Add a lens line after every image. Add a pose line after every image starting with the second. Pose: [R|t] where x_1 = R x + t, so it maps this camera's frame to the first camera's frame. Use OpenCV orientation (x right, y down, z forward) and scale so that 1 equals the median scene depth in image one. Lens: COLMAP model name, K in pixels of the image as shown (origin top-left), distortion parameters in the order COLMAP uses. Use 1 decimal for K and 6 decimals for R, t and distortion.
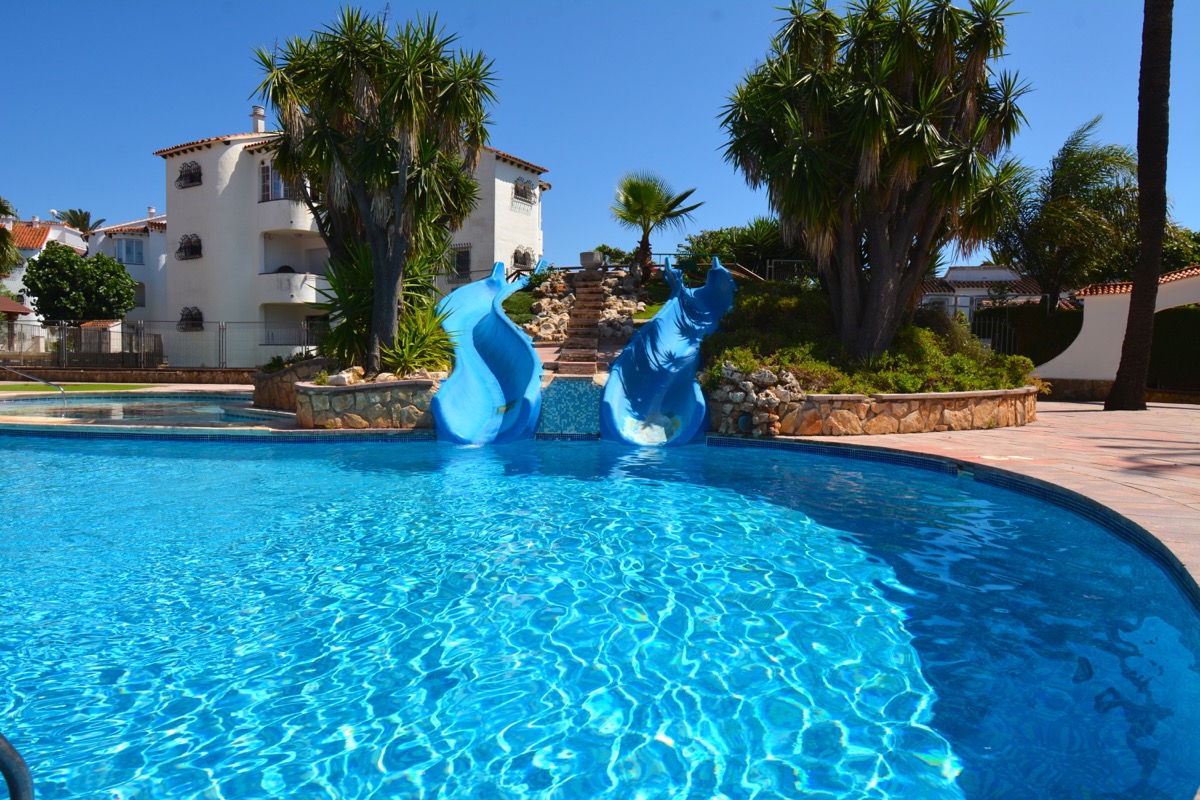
lens RADIAL K [[756.6, 0, 600.0], [0, 756.6, 400.0], [0, 0, 1]] dist [-0.006750, -0.004286]
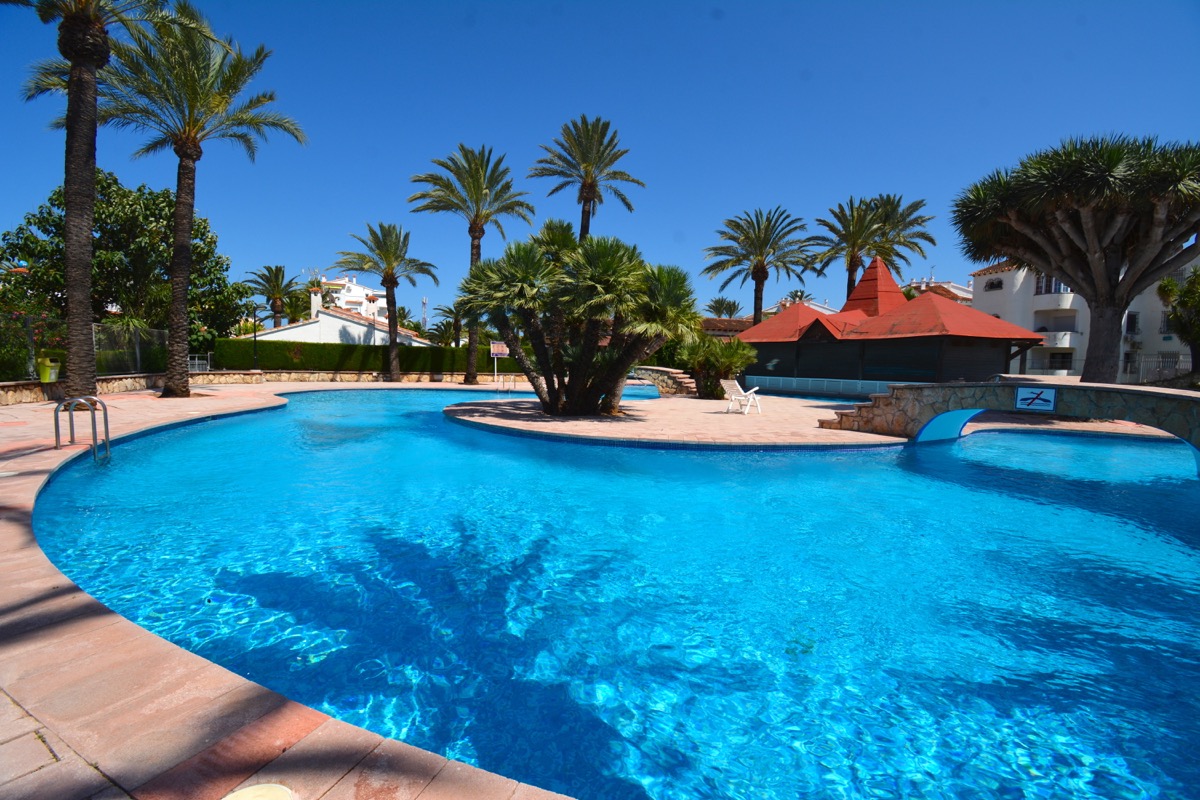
lens RADIAL K [[541.6, 0, 584.3], [0, 541.6, 401.2], [0, 0, 1]] dist [0.000286, -0.016516]
pose [[0.720397, 0.050556, -0.691717, -0.810457], [-0.042376, 0.998685, 0.028858, 0.045161], [0.692266, 0.008523, 0.721592, -1.996633]]
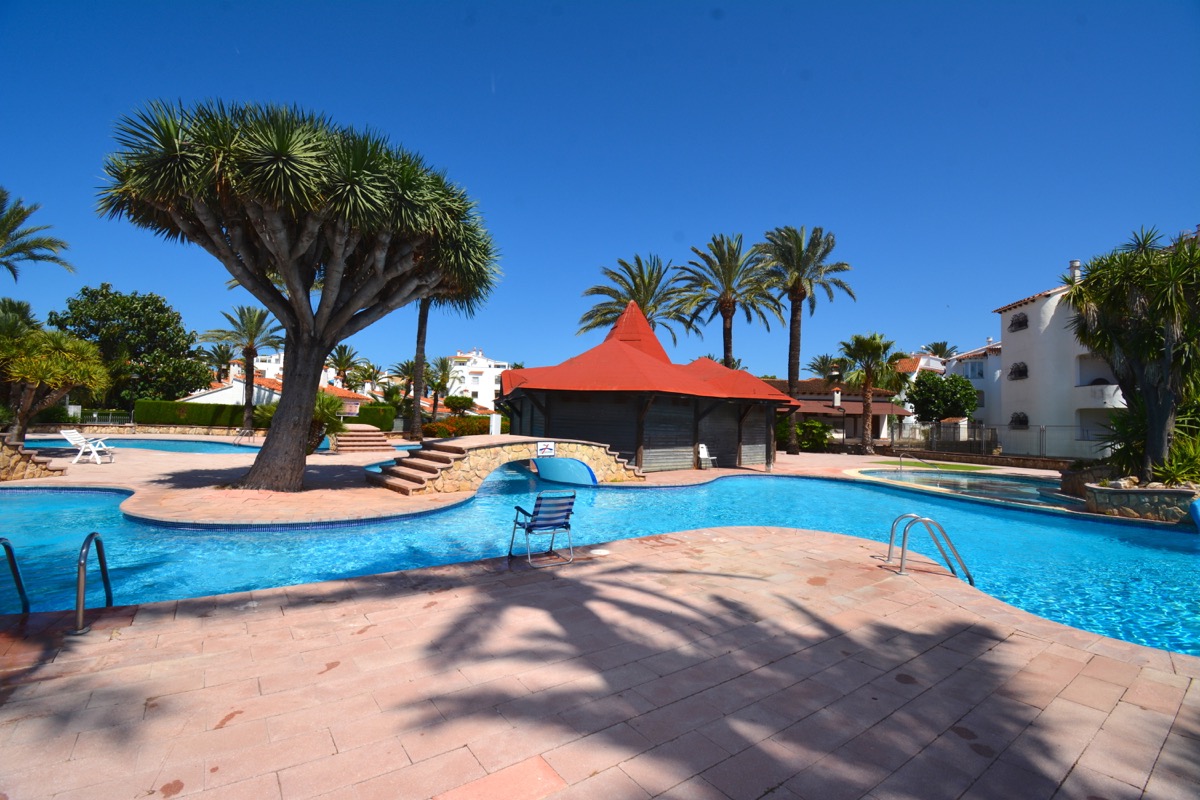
lens RADIAL K [[541.6, 0, 584.3], [0, 541.6, 401.2], [0, 0, 1]] dist [0.000286, -0.016516]
pose [[0.384164, -0.038743, -0.922451, 0.217641], [-0.069354, 0.995085, -0.070677, -0.037354], [0.920656, 0.091127, 0.379589, -0.387528]]
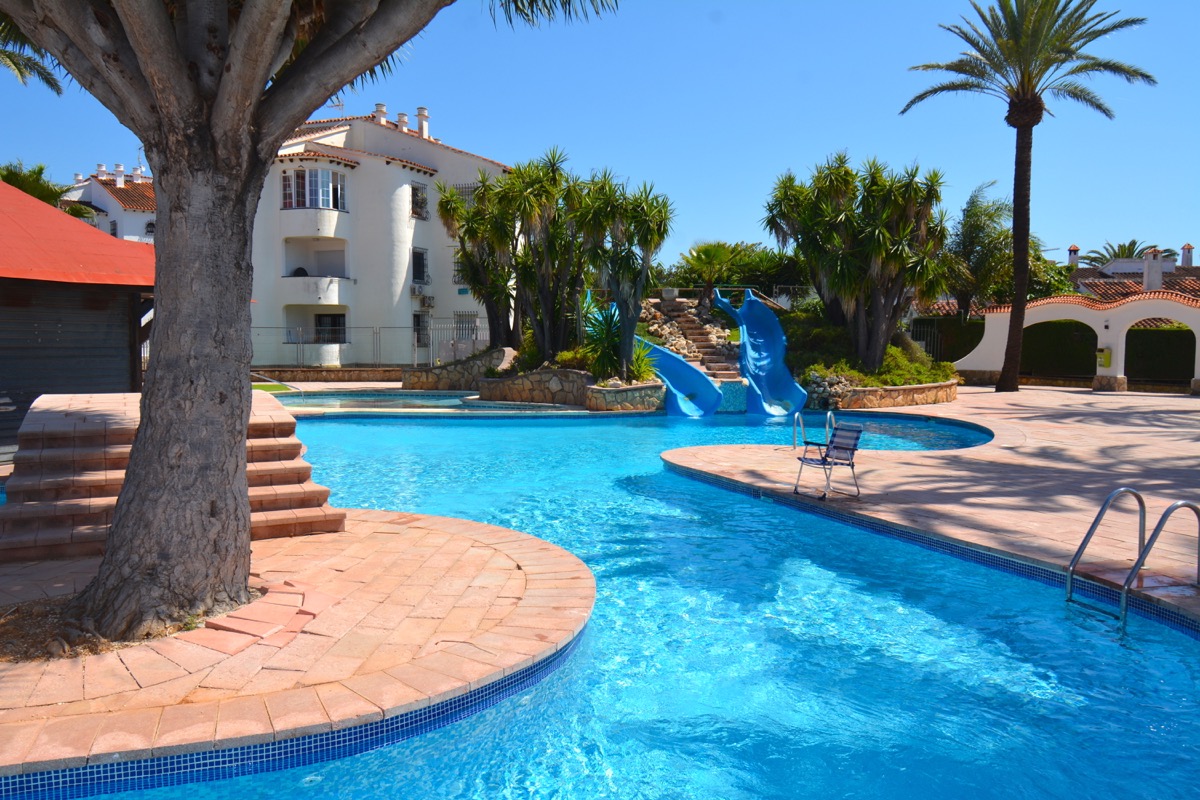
lens RADIAL K [[981.8, 0, 599.3], [0, 981.8, 416.4], [0, 0, 1]] dist [0.007448, 0.001108]
pose [[0.982537, -0.023705, 0.184550, -0.697828], [0.017403, 0.999211, 0.035692, -0.029637], [-0.185251, -0.031857, 0.982175, -1.155180]]
